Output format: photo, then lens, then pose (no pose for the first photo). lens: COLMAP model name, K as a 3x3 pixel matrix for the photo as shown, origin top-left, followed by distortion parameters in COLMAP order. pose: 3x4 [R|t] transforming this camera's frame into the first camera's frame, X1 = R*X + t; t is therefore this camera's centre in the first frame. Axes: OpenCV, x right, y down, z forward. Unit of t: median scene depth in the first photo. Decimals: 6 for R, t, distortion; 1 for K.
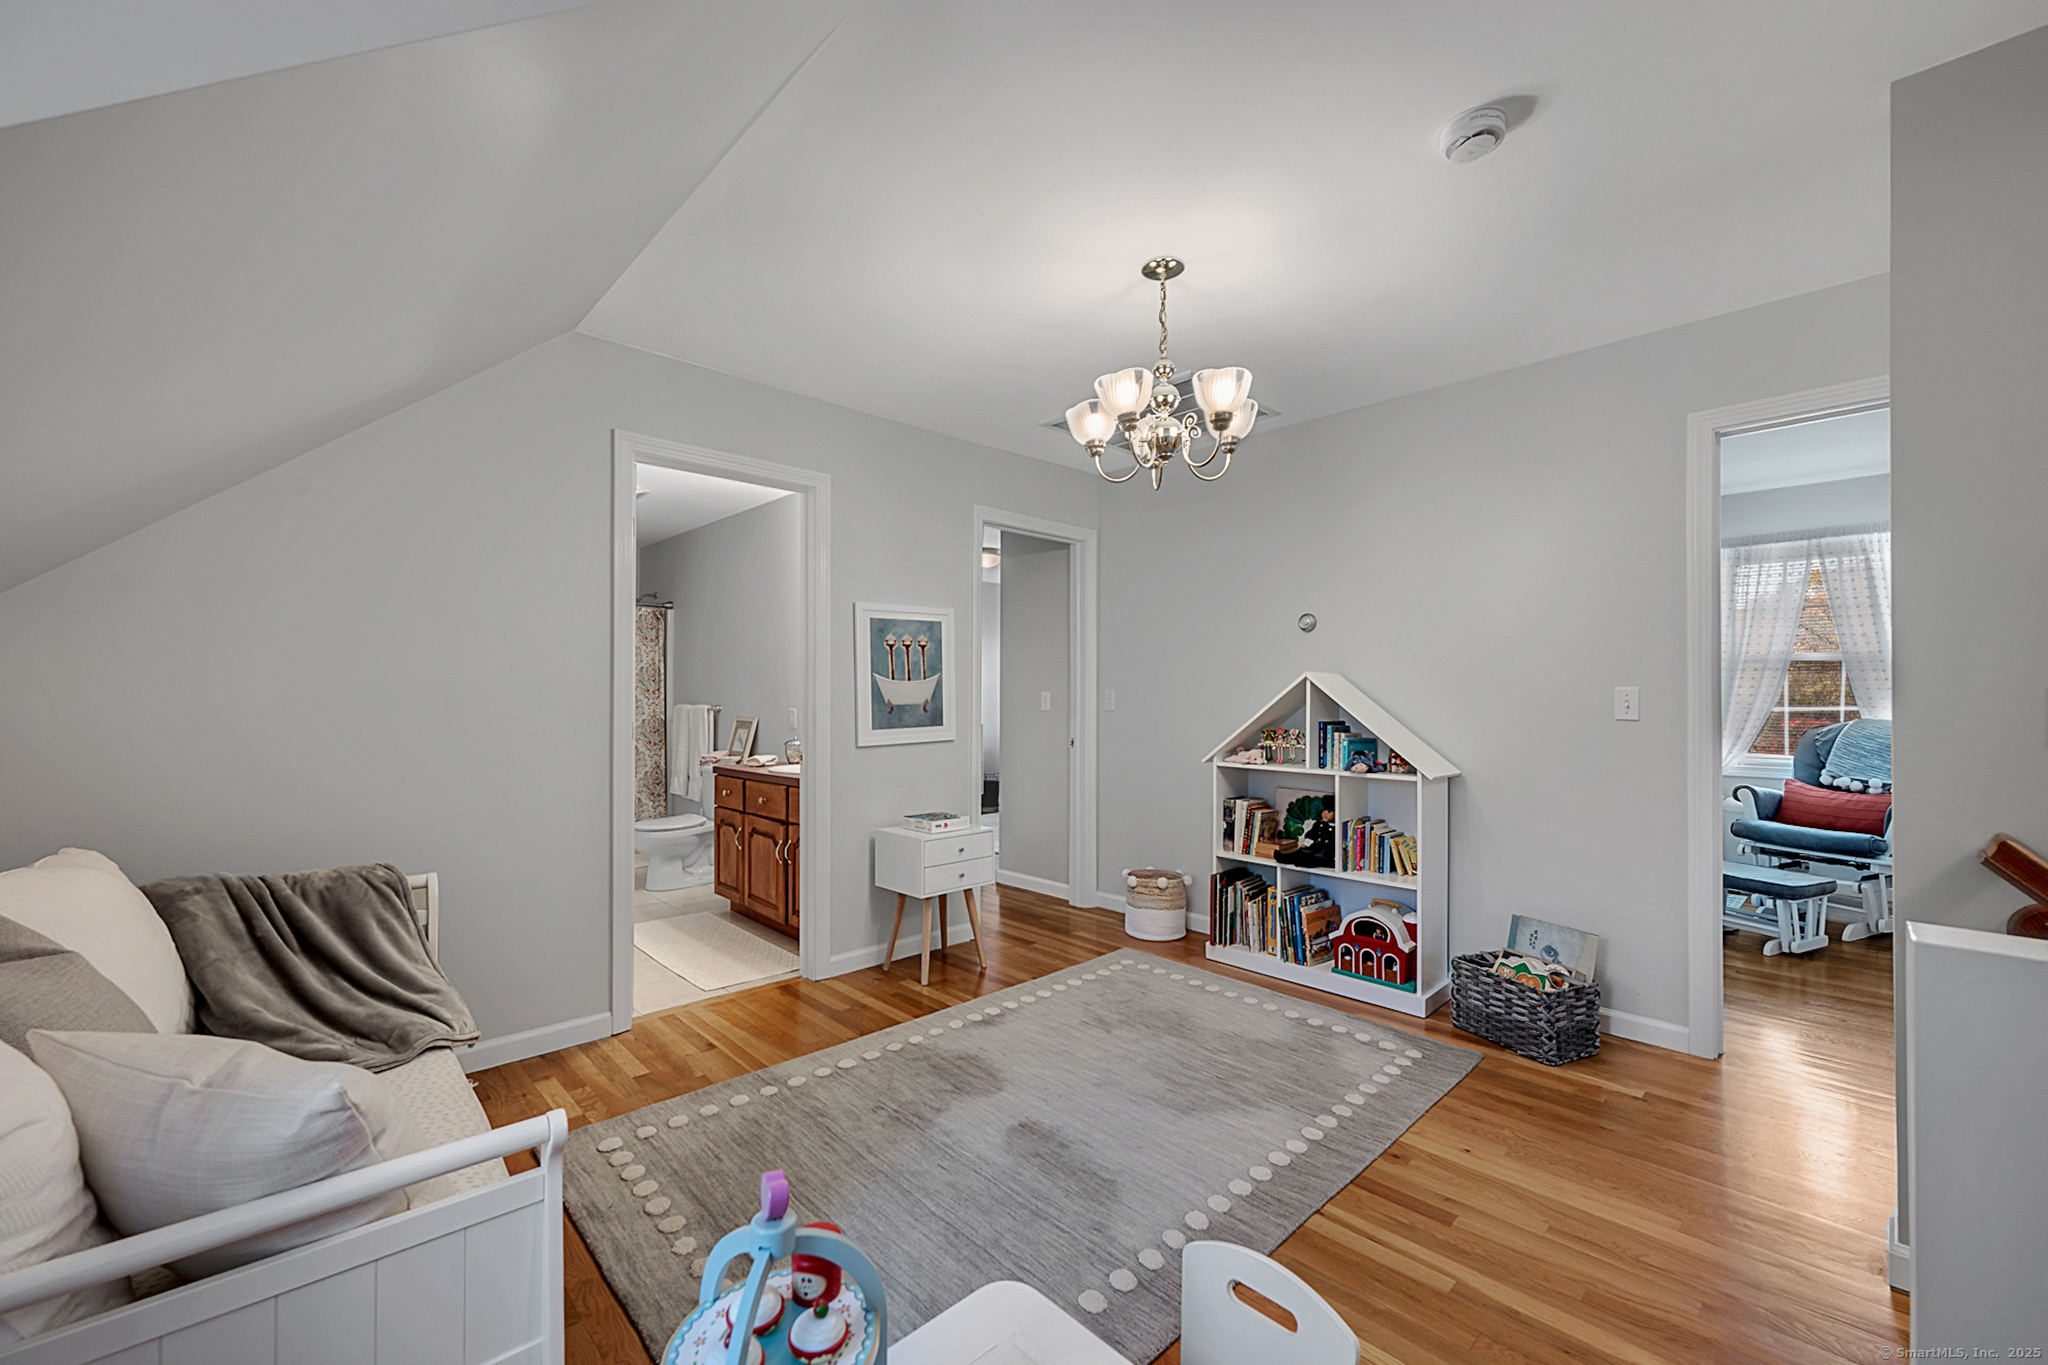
lens RADIAL K [[812.2, 0, 1015.8], [0, 812.2, 682.0], [0, 0, 1]] dist [-0.000902, 0.000123]
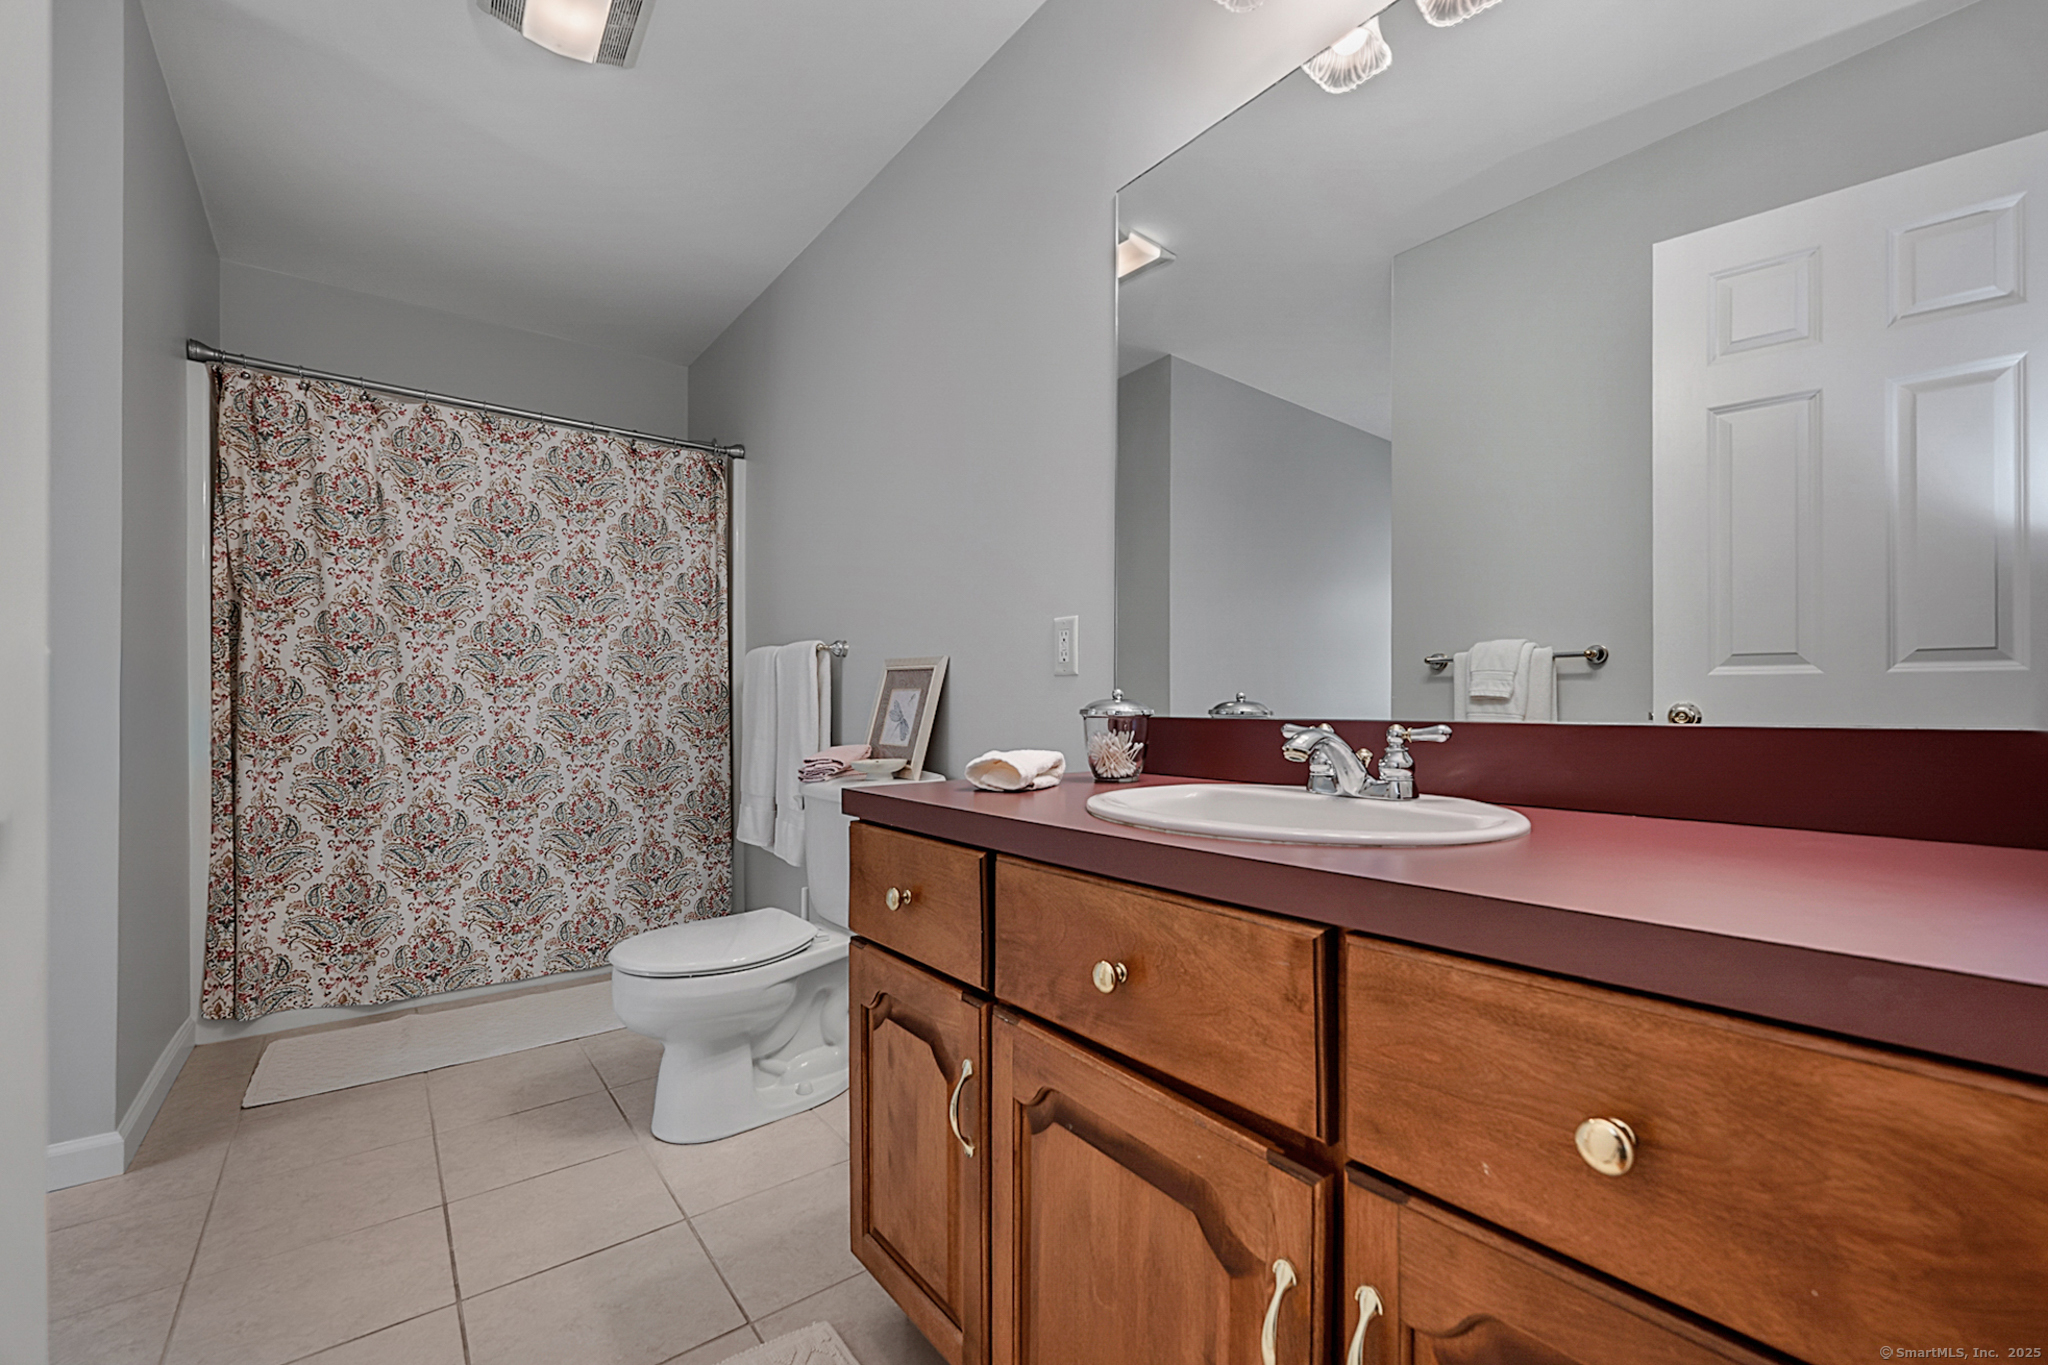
lens RADIAL K [[812.2, 0, 1028.7], [0, 812.2, 693.3], [0, 0, 1]] dist [-0.000902, 0.000123]
pose [[0.995300, -0.004117, -0.096748, -0.298308], [0.003883, 0.999989, -0.002614, 0.075827], [0.096758, 0.002226, 0.995305, 0.769290]]
